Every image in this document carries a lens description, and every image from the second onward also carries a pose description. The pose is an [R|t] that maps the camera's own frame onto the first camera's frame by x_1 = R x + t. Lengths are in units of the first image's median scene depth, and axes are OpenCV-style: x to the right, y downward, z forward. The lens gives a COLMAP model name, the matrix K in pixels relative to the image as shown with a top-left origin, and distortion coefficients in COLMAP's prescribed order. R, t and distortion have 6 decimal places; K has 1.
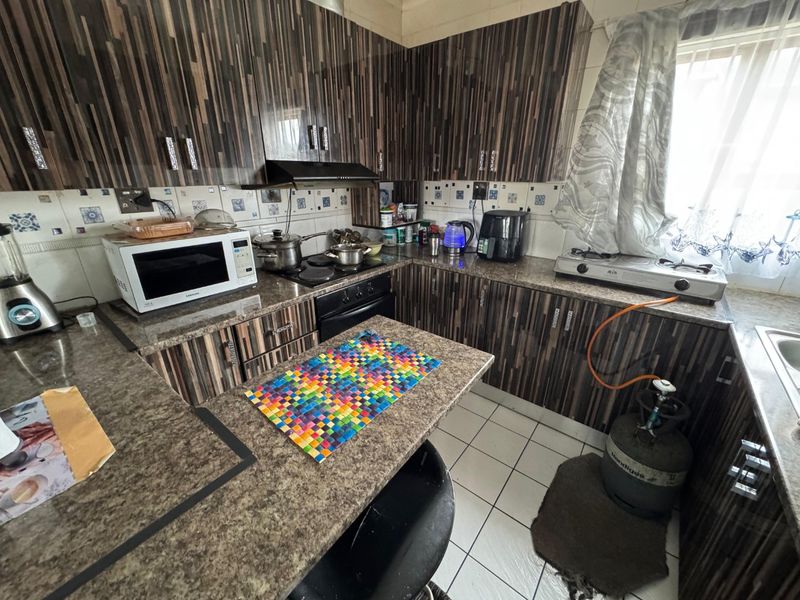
lens RADIAL K [[320.3, 0, 401.6], [0, 320.3, 300.6], [0, 0, 1]] dist [-0.000959, -0.000046]
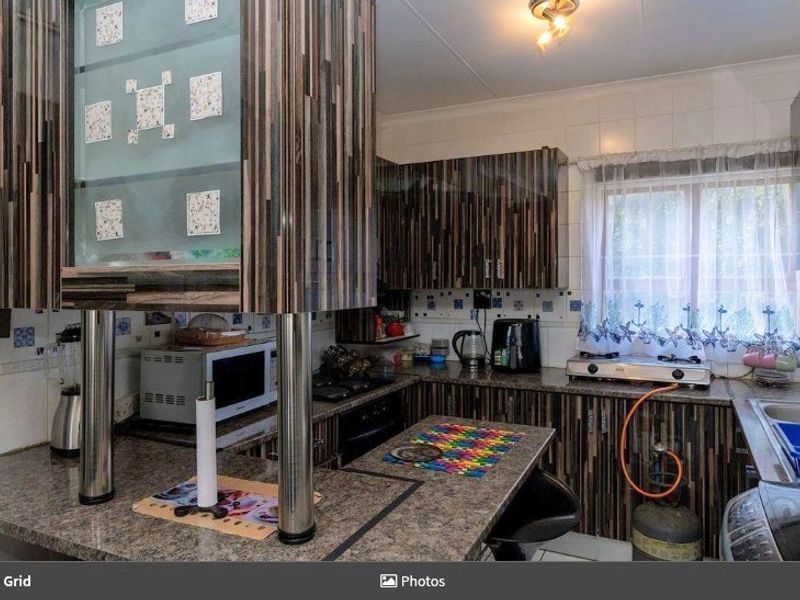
lens RADIAL K [[560.4, 0, 429.5], [0, 560.4, 281.4], [0, 0, 1]] dist [-0.002139, 0.001131]
pose [[0.970096, -0.010448, 0.242495, -0.384908], [0.099148, 0.928976, -0.356613, 0.215847], [-0.221546, 0.369992, 0.902233, -0.553785]]
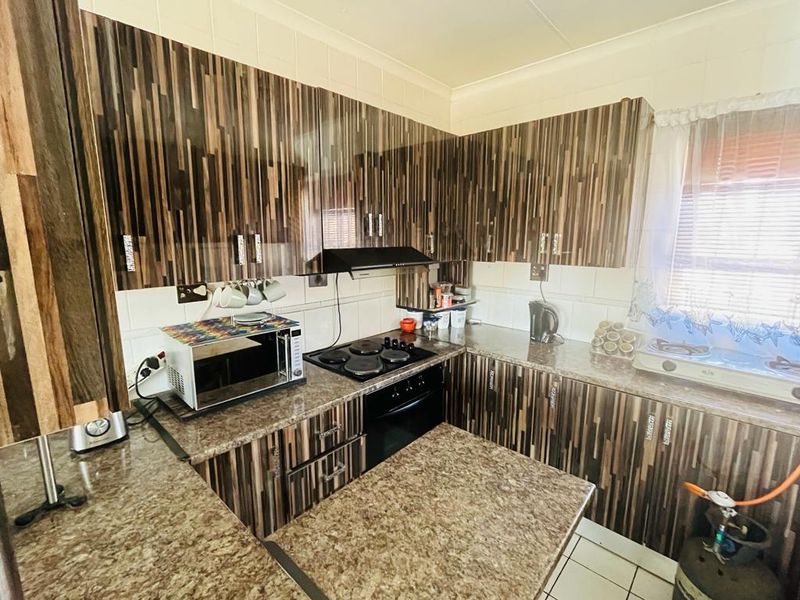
lens RADIAL K [[372.7, 0, 398.3], [0, 372.7, 298.9], [0, 0, 1]] dist [-0.002809, 0.000506]
pose [[0.996849, 0.008494, -0.078872, -0.093152], [-0.024811, 0.977752, -0.208290, -0.054119], [0.075349, 0.209590, 0.974882, -0.053662]]
